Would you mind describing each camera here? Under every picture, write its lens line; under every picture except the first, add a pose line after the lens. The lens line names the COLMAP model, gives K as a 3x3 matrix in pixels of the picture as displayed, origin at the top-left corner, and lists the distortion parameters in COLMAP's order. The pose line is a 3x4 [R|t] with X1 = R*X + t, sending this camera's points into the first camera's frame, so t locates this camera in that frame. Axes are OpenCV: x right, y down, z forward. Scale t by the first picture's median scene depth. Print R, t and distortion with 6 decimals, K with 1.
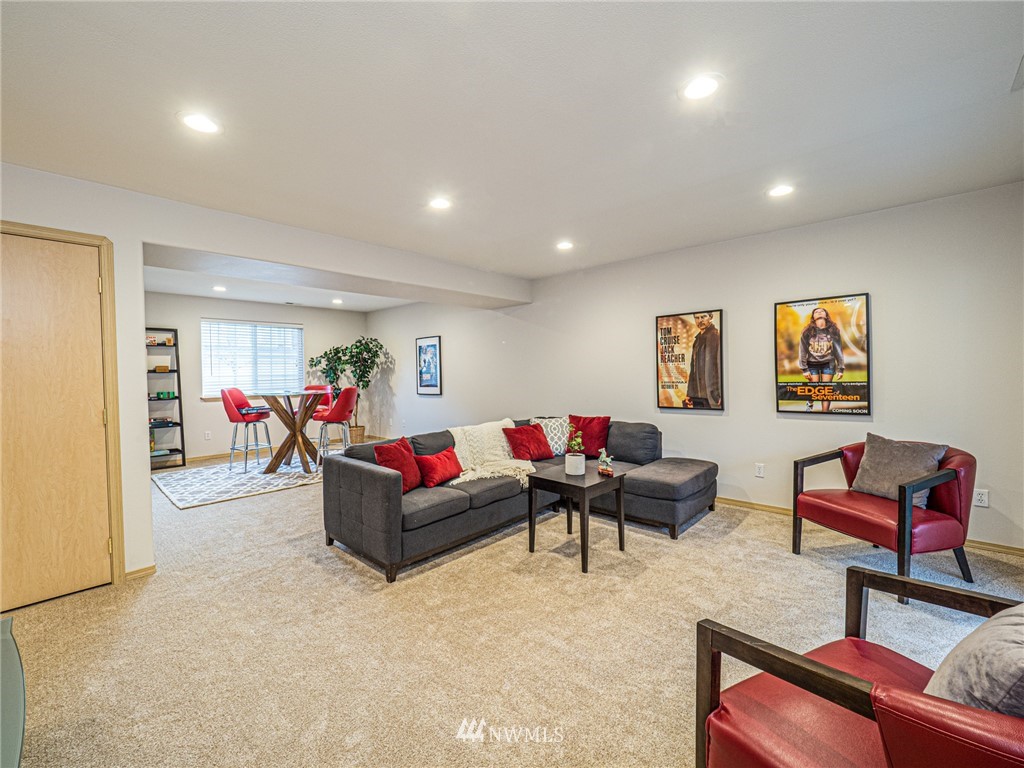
lens RADIAL K [[425.3, 0, 512.3], [0, 425.3, 384.5], [0, 0, 1]] dist [-0.013320, 0.000230]
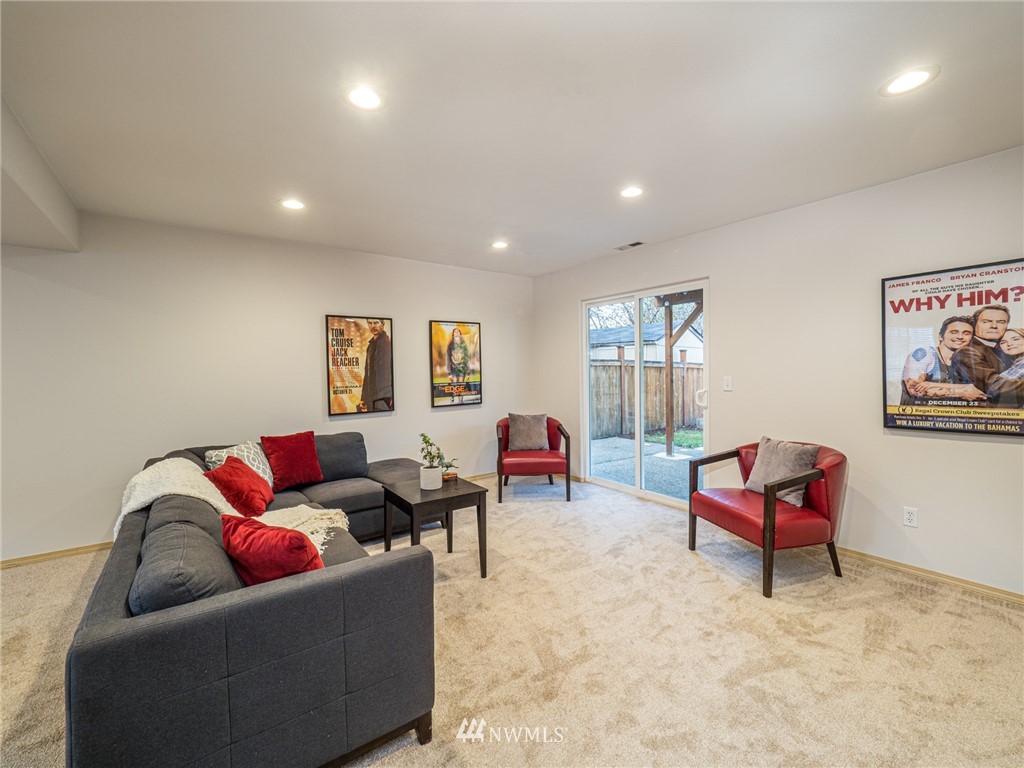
lens RADIAL K [[425.3, 0, 513.7], [0, 425.3, 381.5], [0, 0, 1]] dist [-0.013320, 0.000230]
pose [[0.200748, -0.009754, 0.979594, -0.500827], [0.043635, 0.999047, 0.001005, -0.002035], [-0.978671, 0.042543, 0.200982, 0.462840]]
